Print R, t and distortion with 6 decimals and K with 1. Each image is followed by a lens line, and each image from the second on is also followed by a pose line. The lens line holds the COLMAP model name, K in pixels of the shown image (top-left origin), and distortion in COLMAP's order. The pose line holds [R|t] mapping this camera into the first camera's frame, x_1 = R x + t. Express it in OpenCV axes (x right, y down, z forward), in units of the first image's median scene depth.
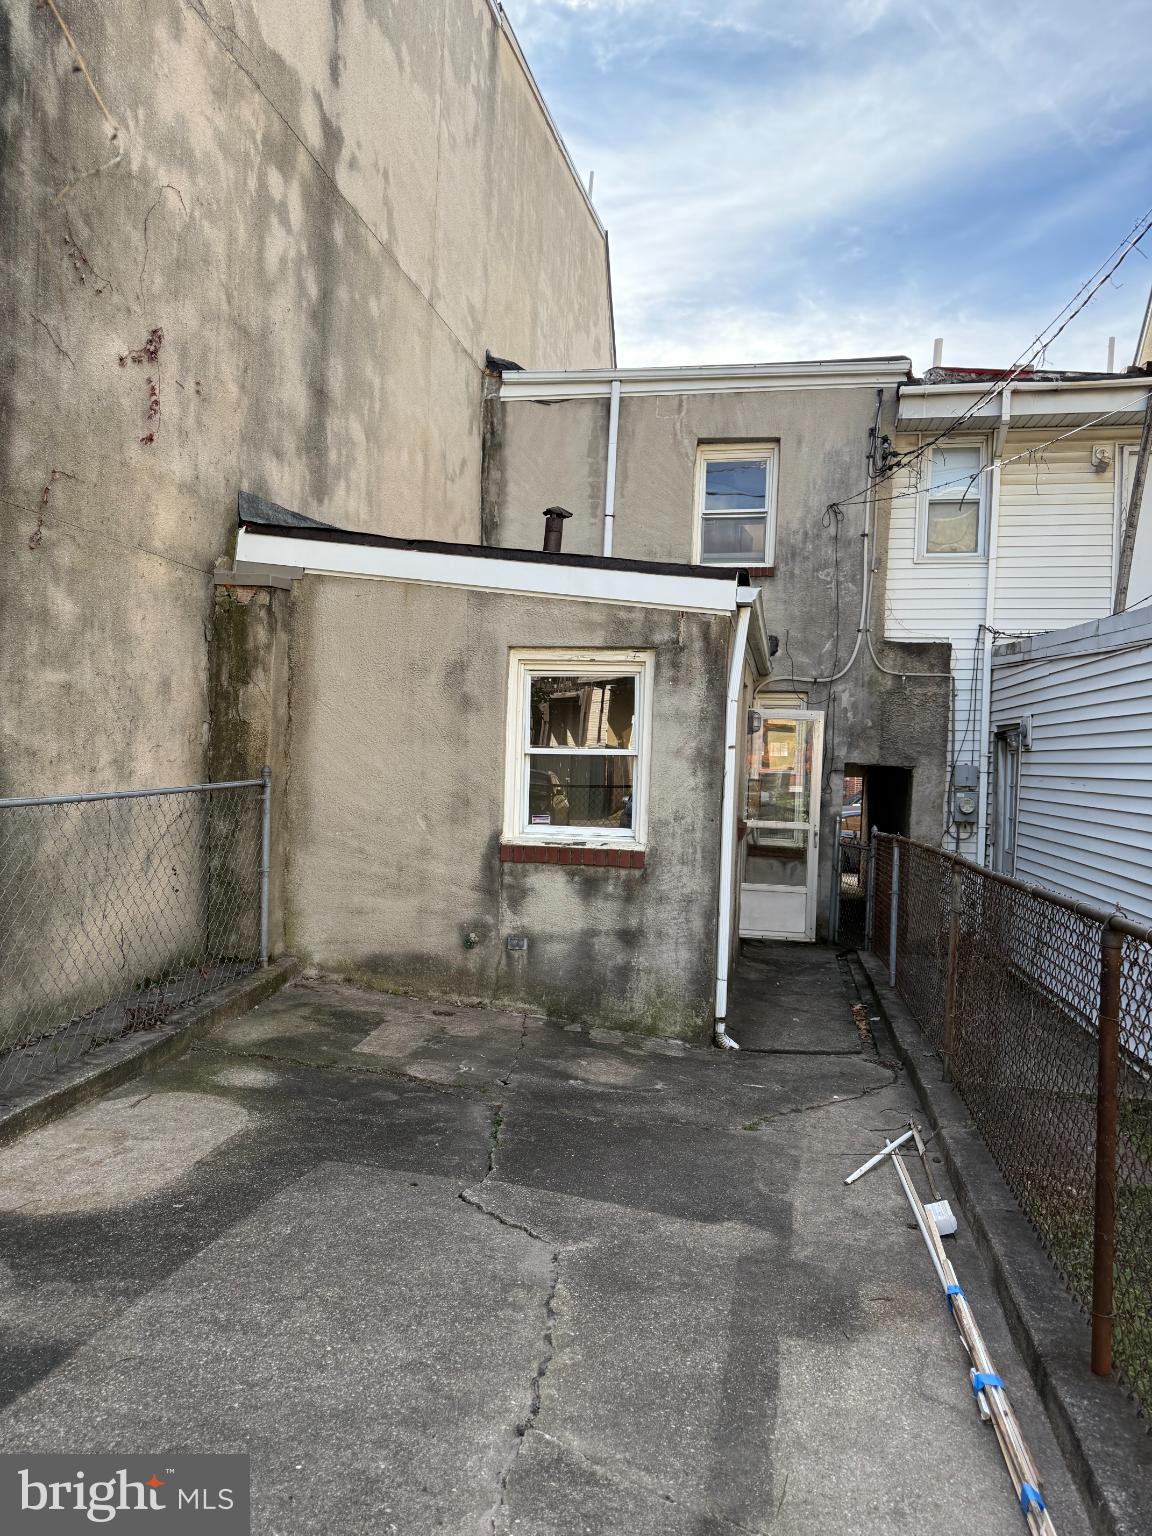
lens RADIAL K [[1093.7, 0, 576.0], [0, 1093.7, 768.0], [0, 0, 1]] dist [0.117916, -0.178422]
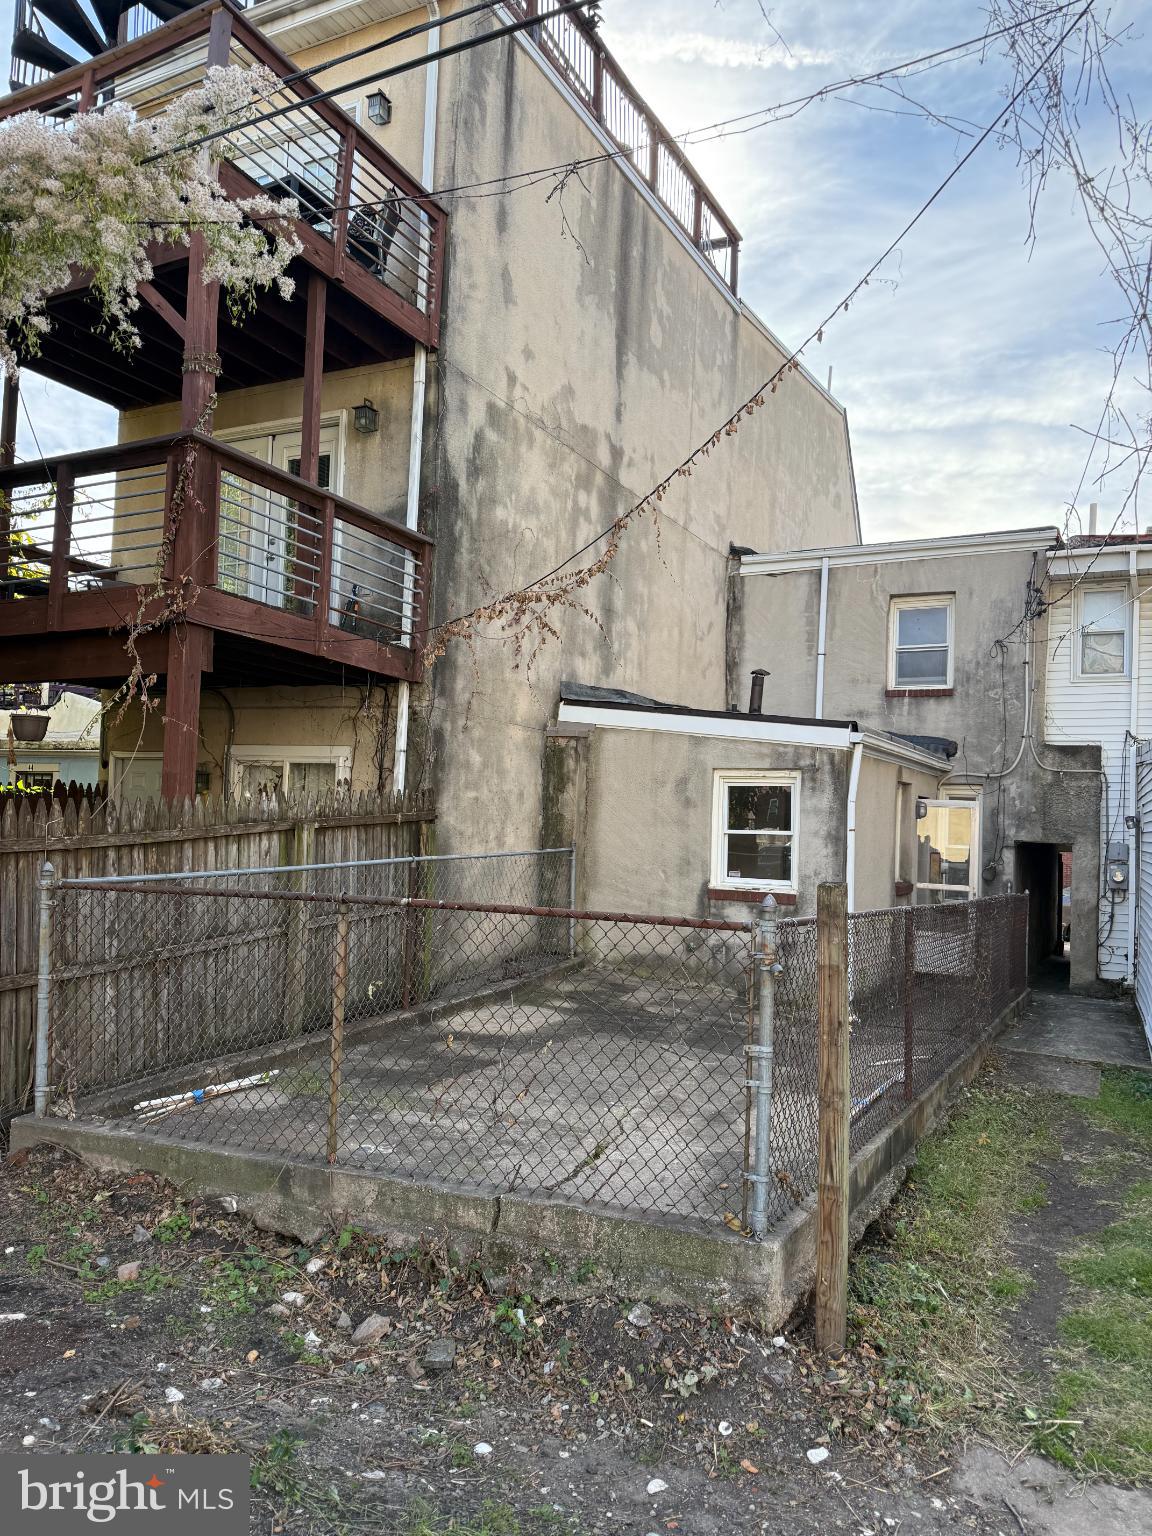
lens RADIAL K [[1093.7, 0, 576.0], [0, 1093.7, 768.0], [0, 0, 1]] dist [0.117916, -0.178422]
pose [[0.962066, -0.012250, -0.272542, 0.174564], [-0.005951, 0.997811, -0.065855, -0.001276], [0.272752, 0.064979, 0.959888, -0.593402]]
